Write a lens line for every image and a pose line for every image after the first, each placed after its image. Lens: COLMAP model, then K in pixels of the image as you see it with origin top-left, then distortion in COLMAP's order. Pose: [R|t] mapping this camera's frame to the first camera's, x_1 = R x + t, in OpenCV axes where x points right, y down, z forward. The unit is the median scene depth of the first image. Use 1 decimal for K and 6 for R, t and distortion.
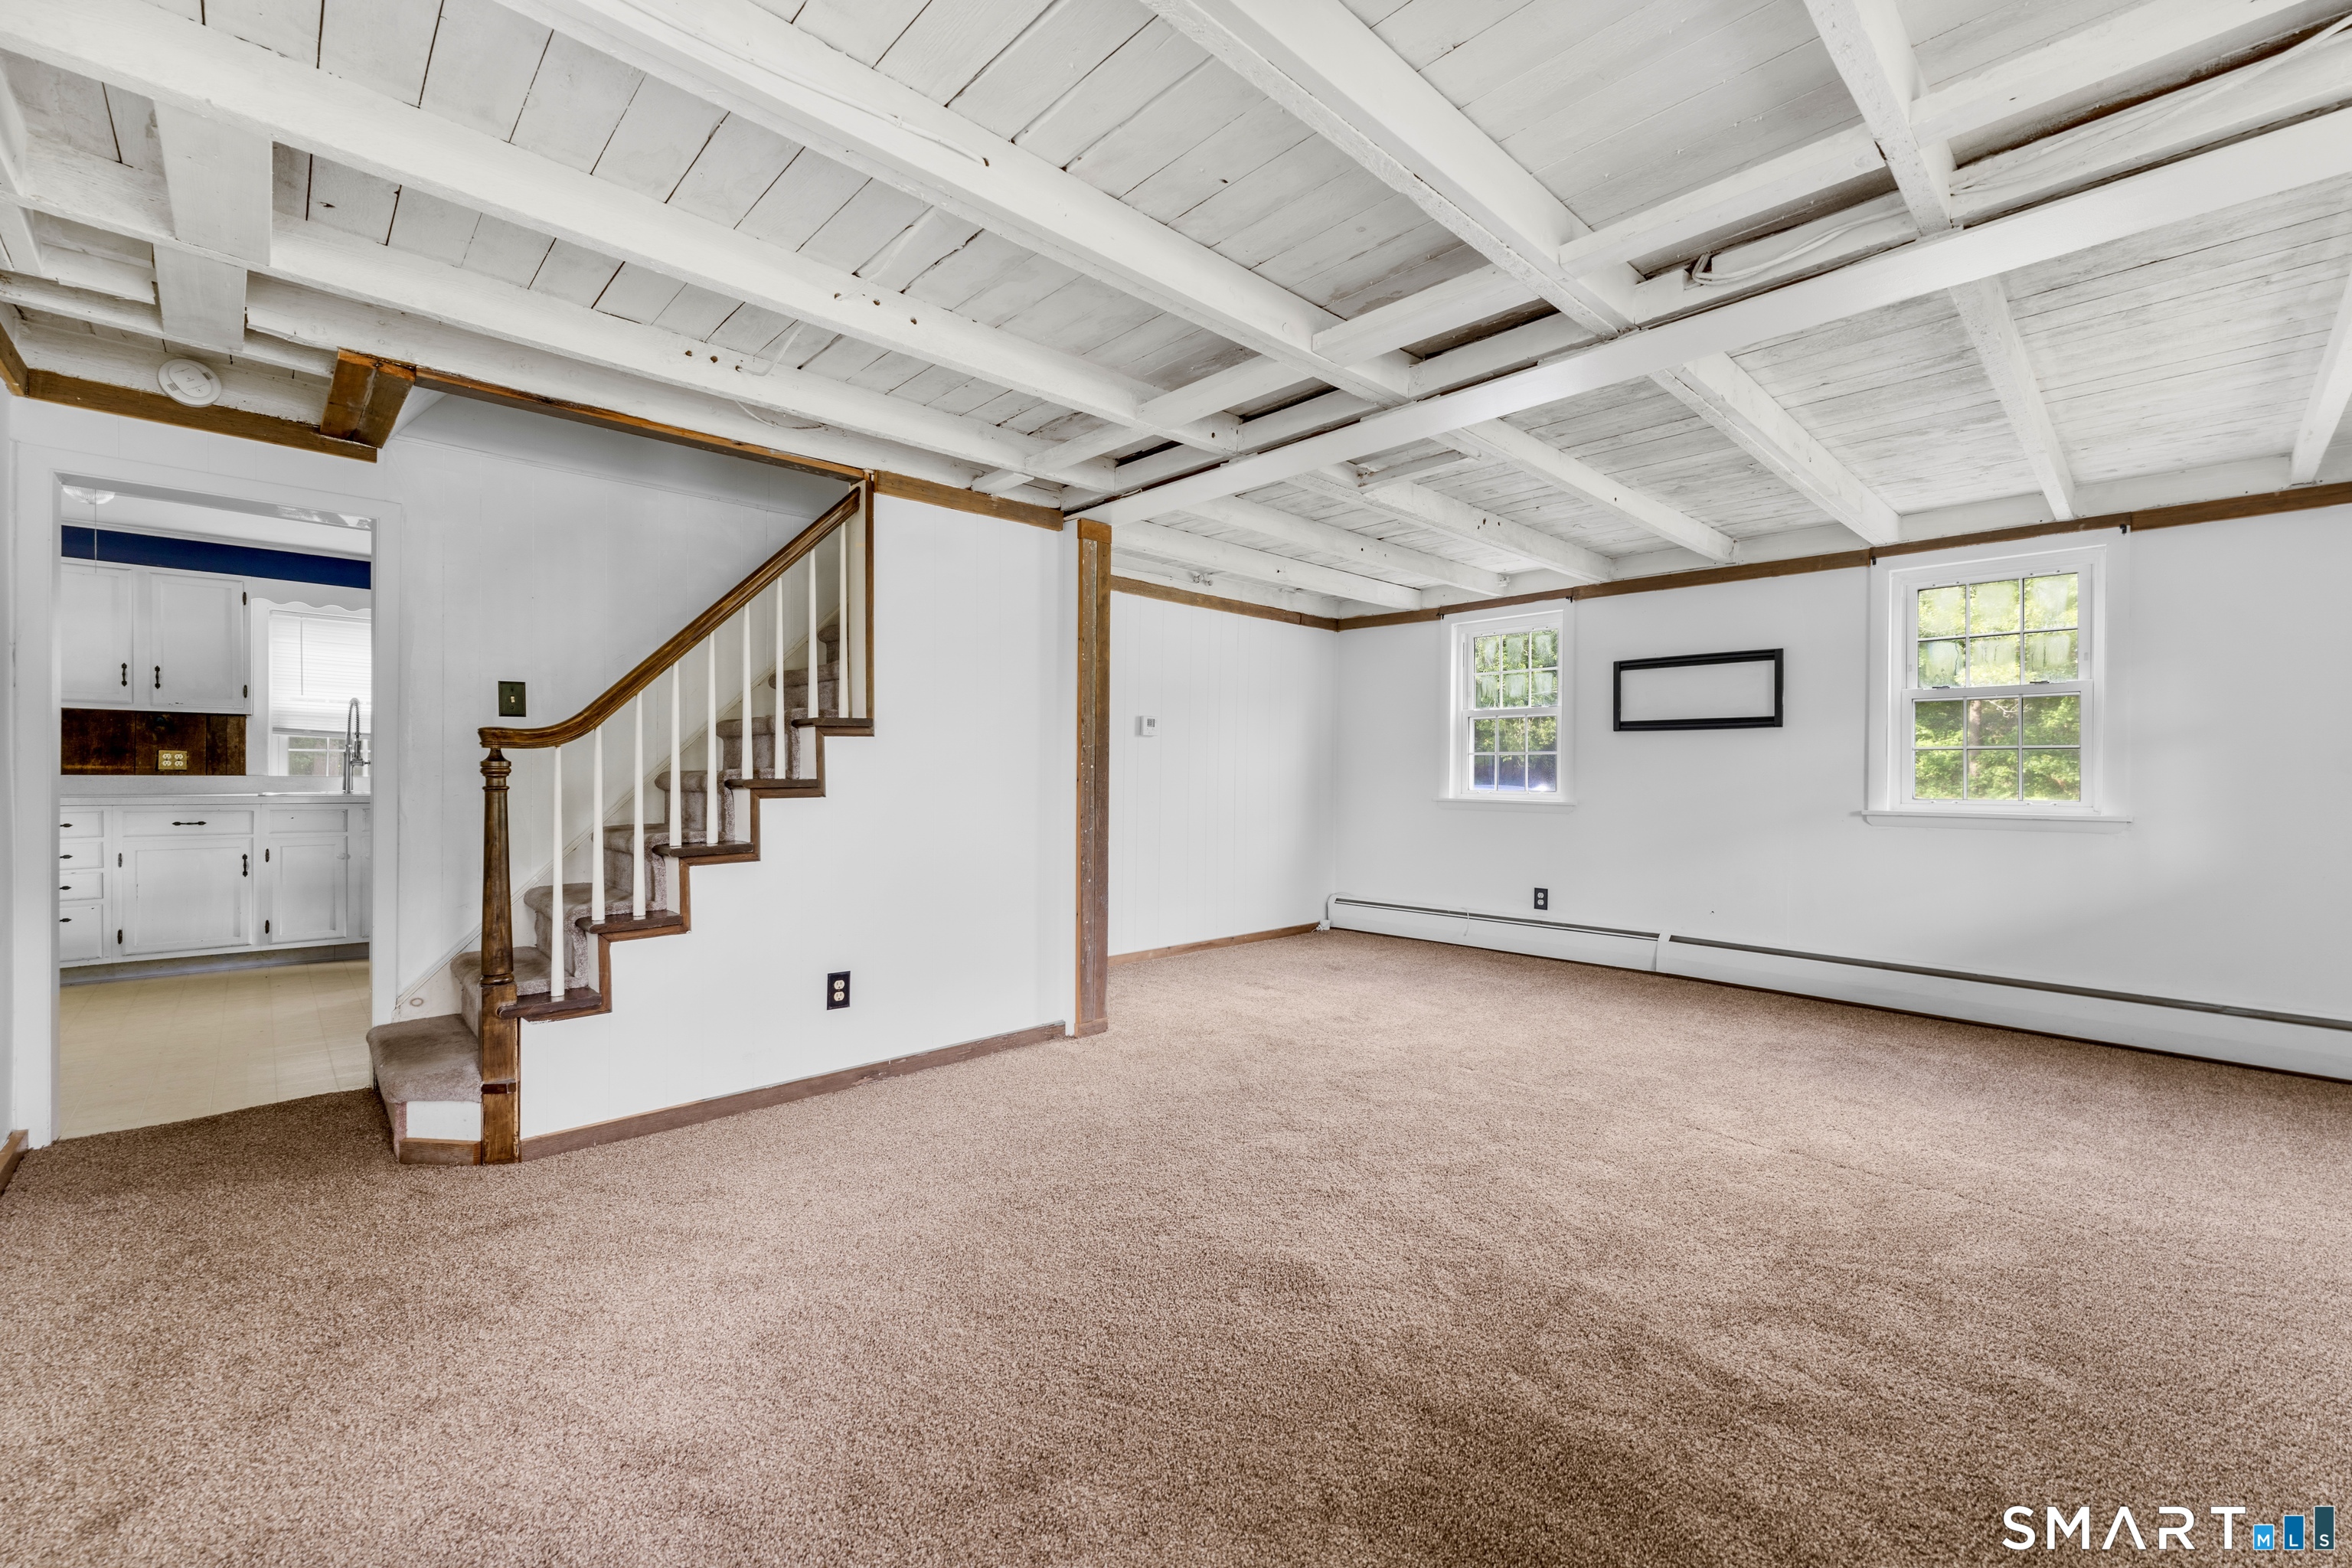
lens RADIAL K [[941.3, 0, 1158.4], [0, 941.3, 783.1], [0, 0, 1]] dist [-0.030865, 0.004108]
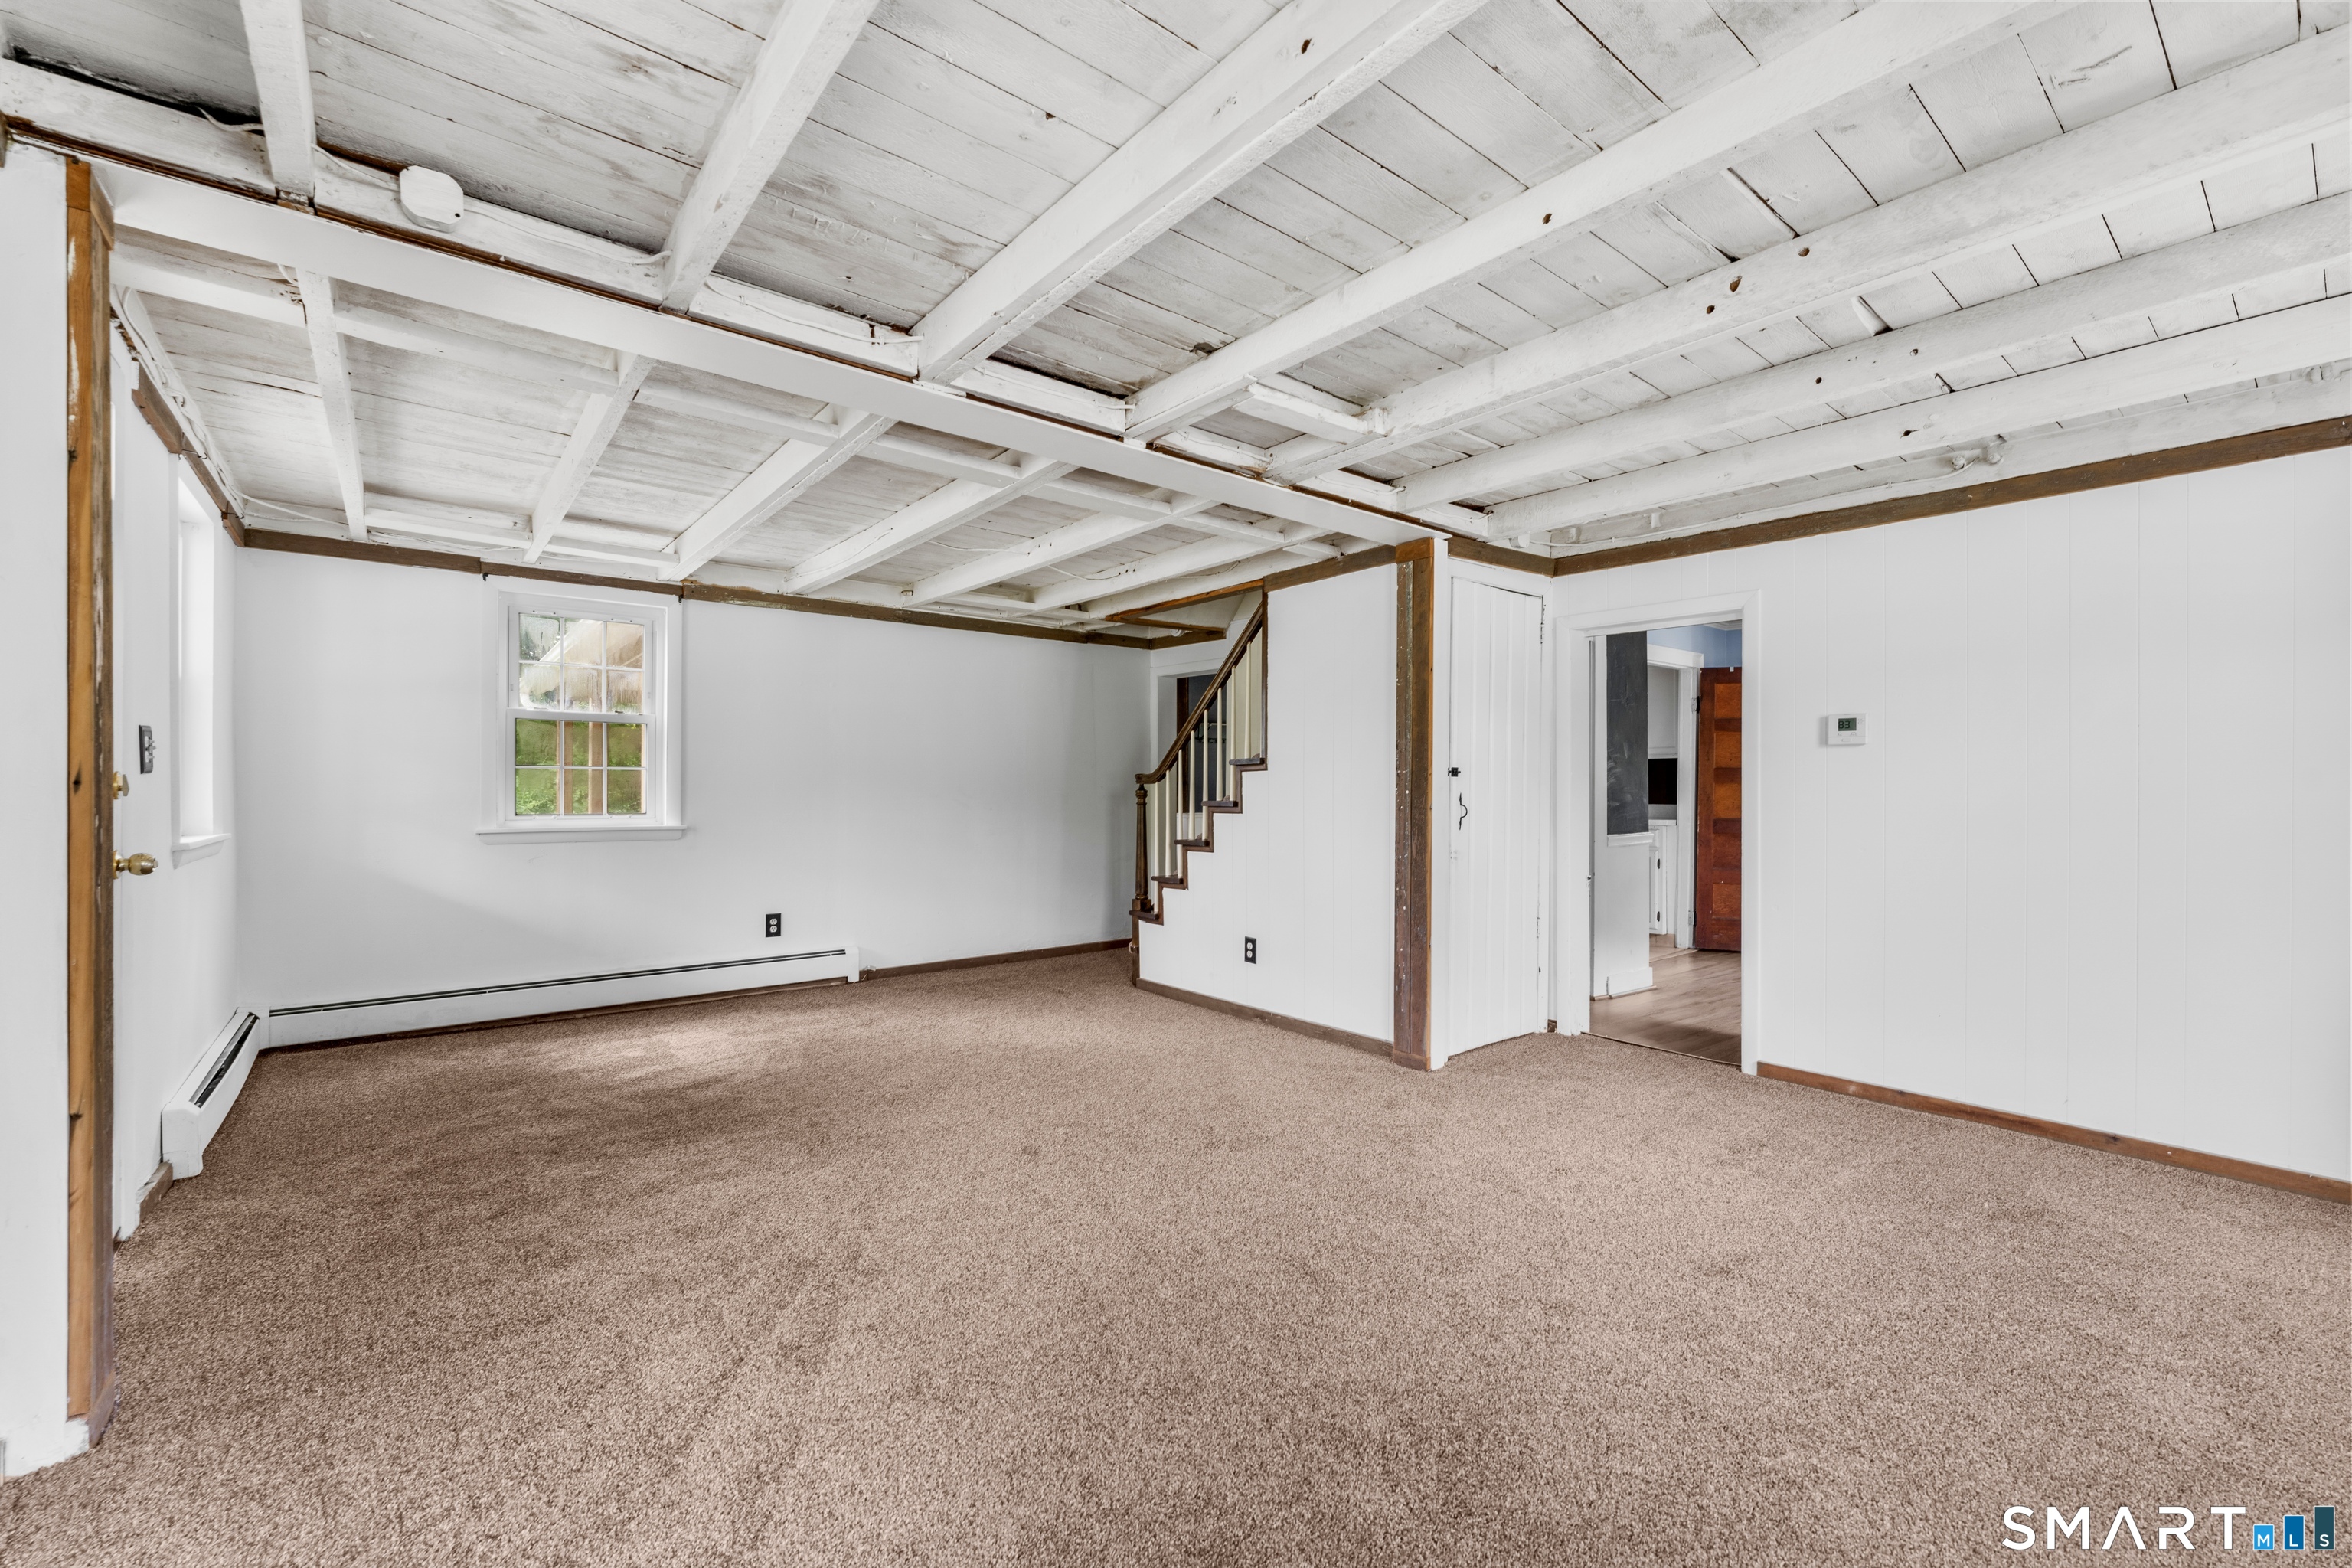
lens RADIAL K [[985.4, 0, 1176.0], [0, 985.4, 784.0], [0, 0, 1]] dist [-0.000256, 0.000004]
pose [[-0.069551, -0.012431, -0.997501, 1.148697], [-0.019658, 0.999745, -0.011088, -0.011797], [0.997385, 0.018838, -0.069777, 0.977696]]
